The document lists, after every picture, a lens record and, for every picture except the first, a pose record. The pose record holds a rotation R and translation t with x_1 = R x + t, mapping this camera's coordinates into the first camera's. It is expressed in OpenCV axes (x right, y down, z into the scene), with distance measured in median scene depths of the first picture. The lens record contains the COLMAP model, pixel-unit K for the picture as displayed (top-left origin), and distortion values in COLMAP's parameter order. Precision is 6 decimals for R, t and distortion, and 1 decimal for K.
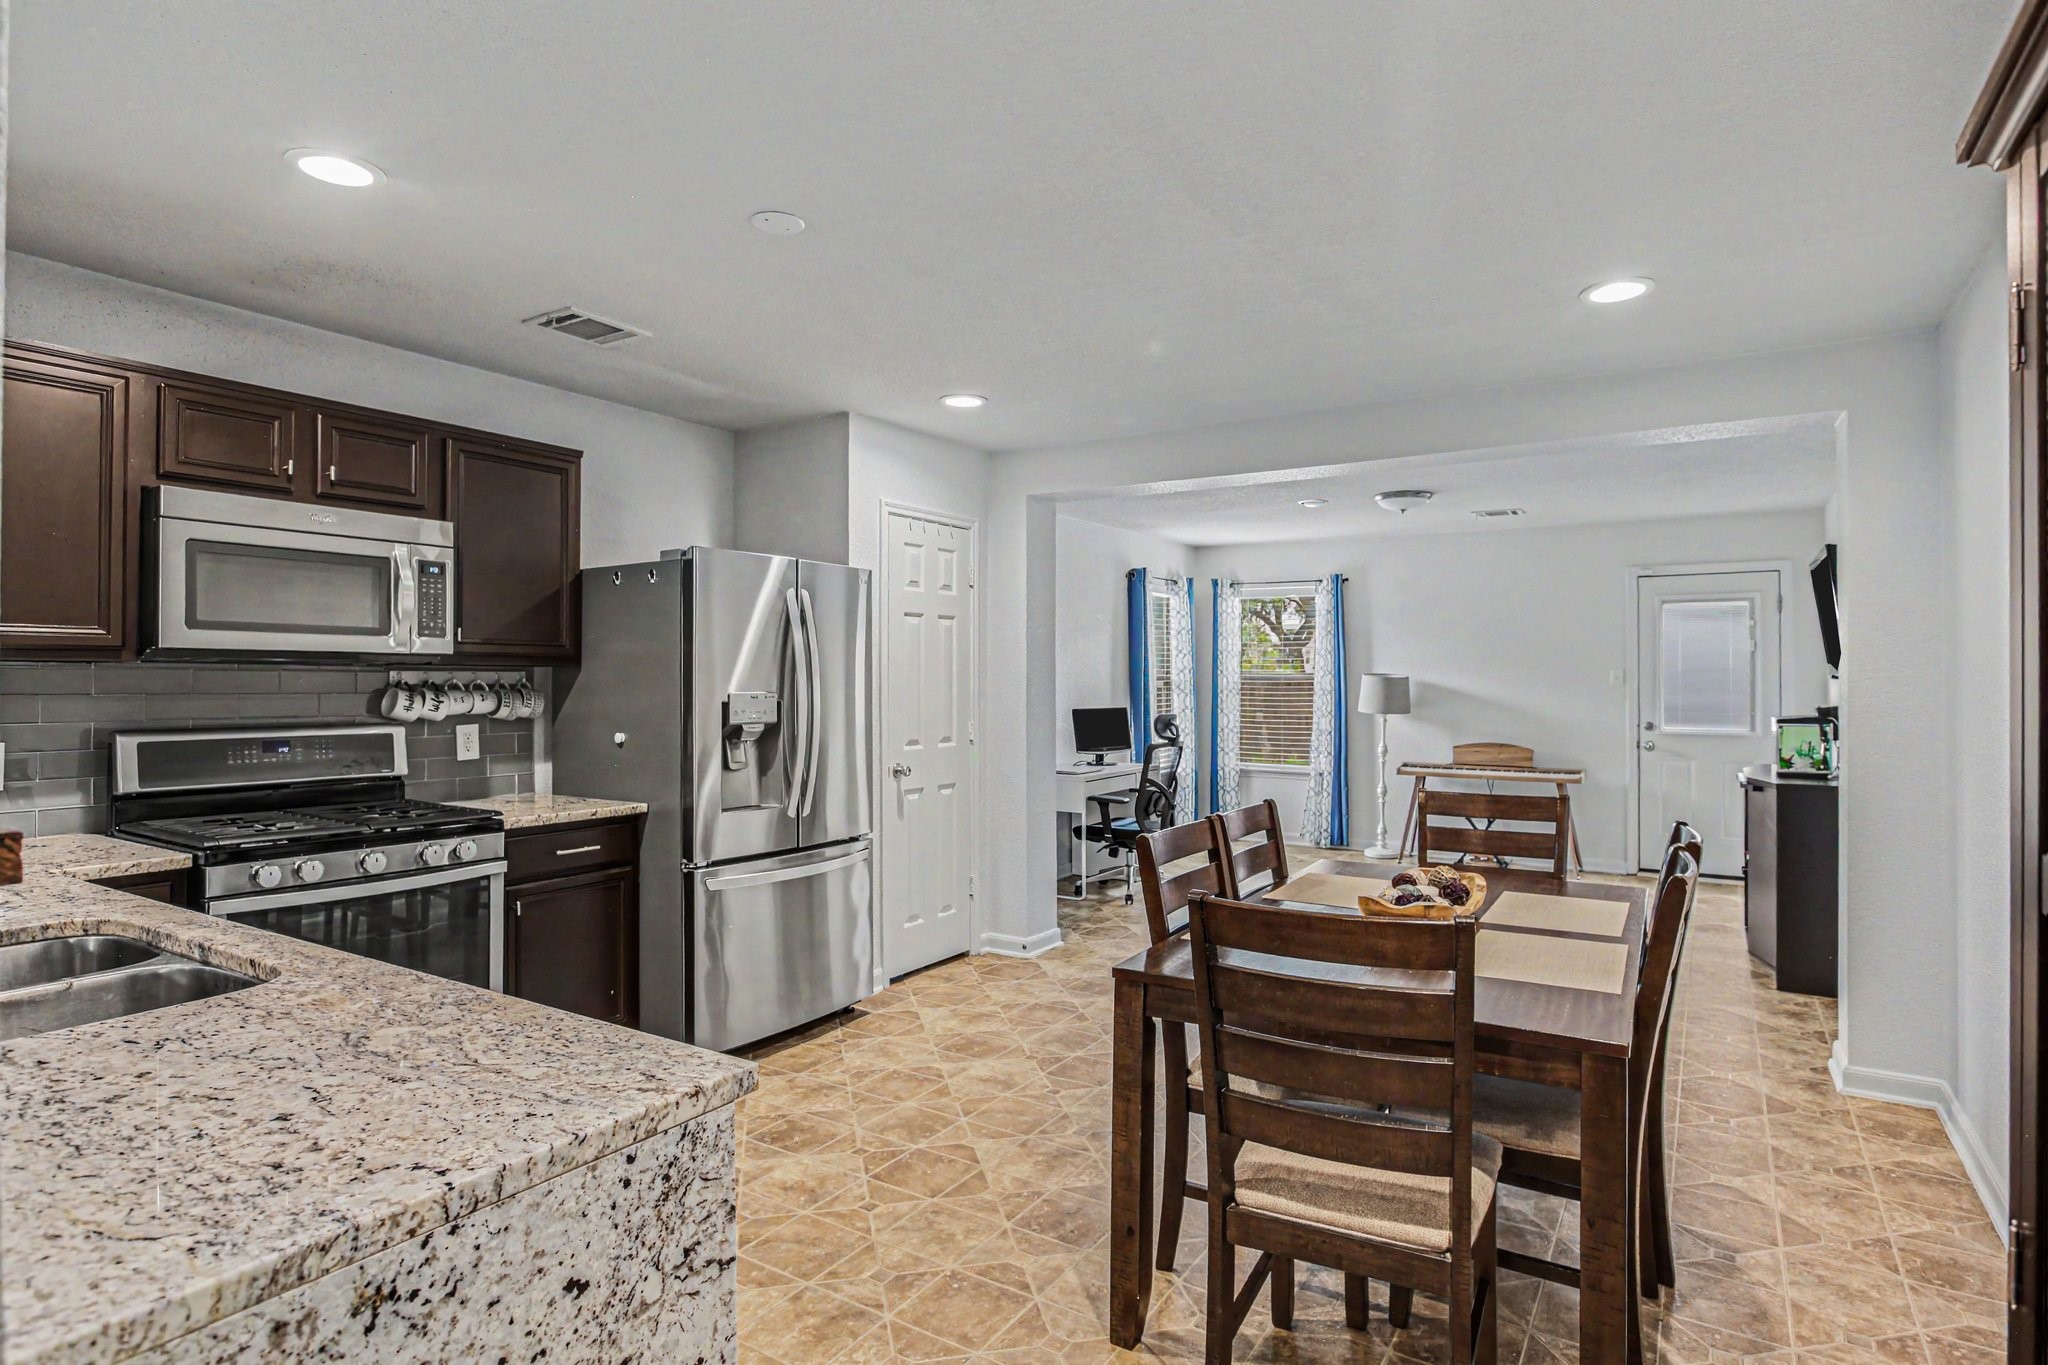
lens RADIAL K [[1073.5, 0, 1021.0], [0, 1073.5, 677.4], [0, 0, 1]] dist [0.014237, -0.000828]
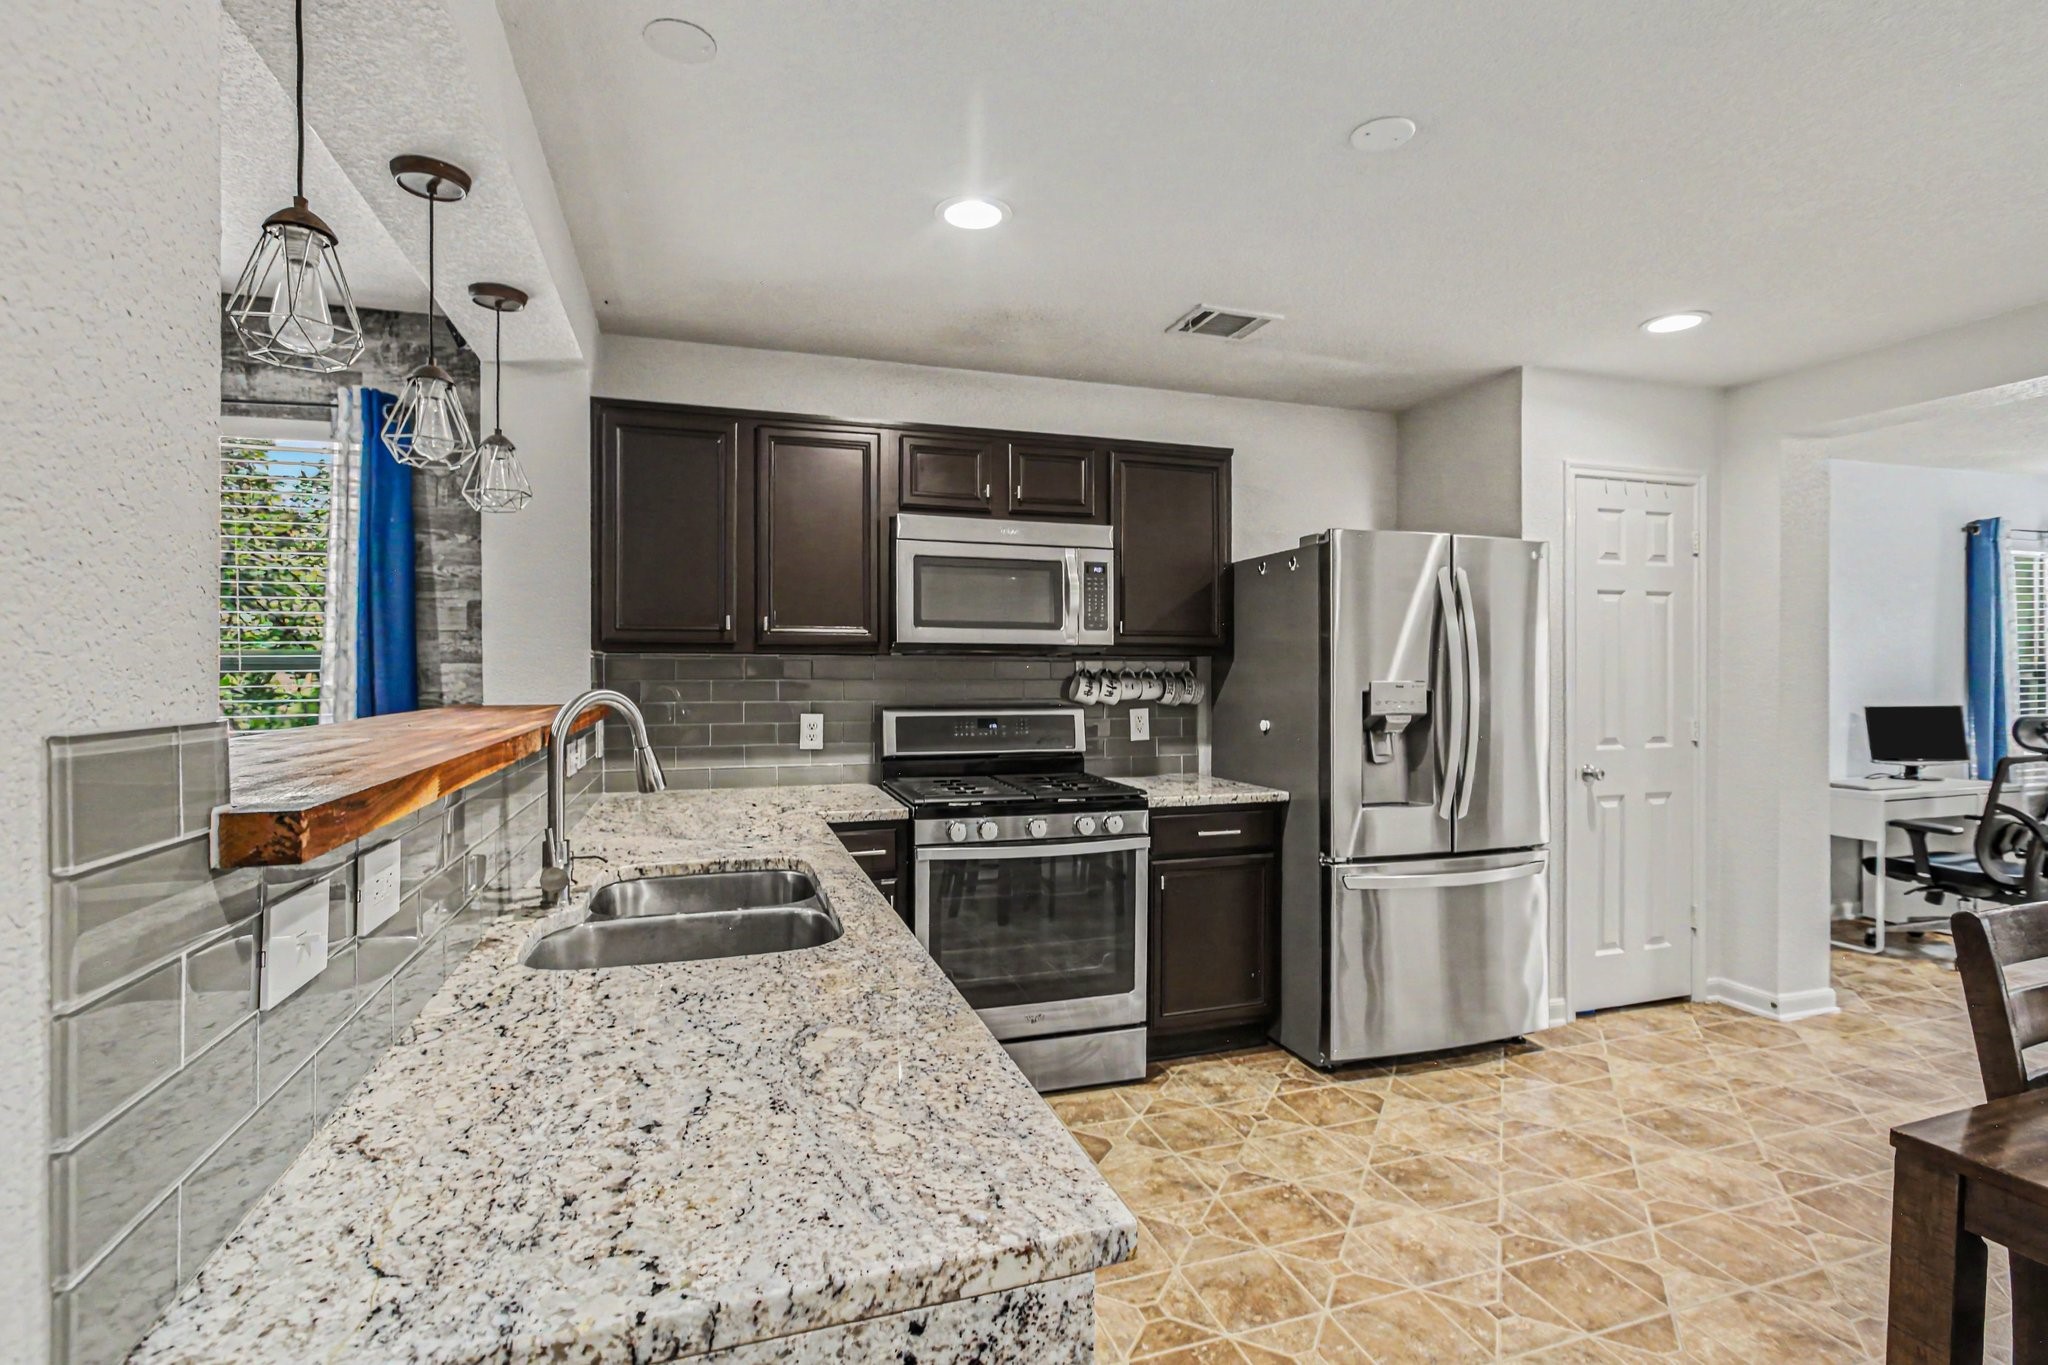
lens RADIAL K [[969.2, 0, 1027.0], [0, 969.2, 678.7], [0, 0, 1]] dist [-0.008109, 0.004182]
pose [[0.780602, 0.003888, -0.625017, 0.029581], [0.002450, 0.999954, 0.009279, 0.003719], [0.625024, -0.008775, 0.780556, 0.175518]]
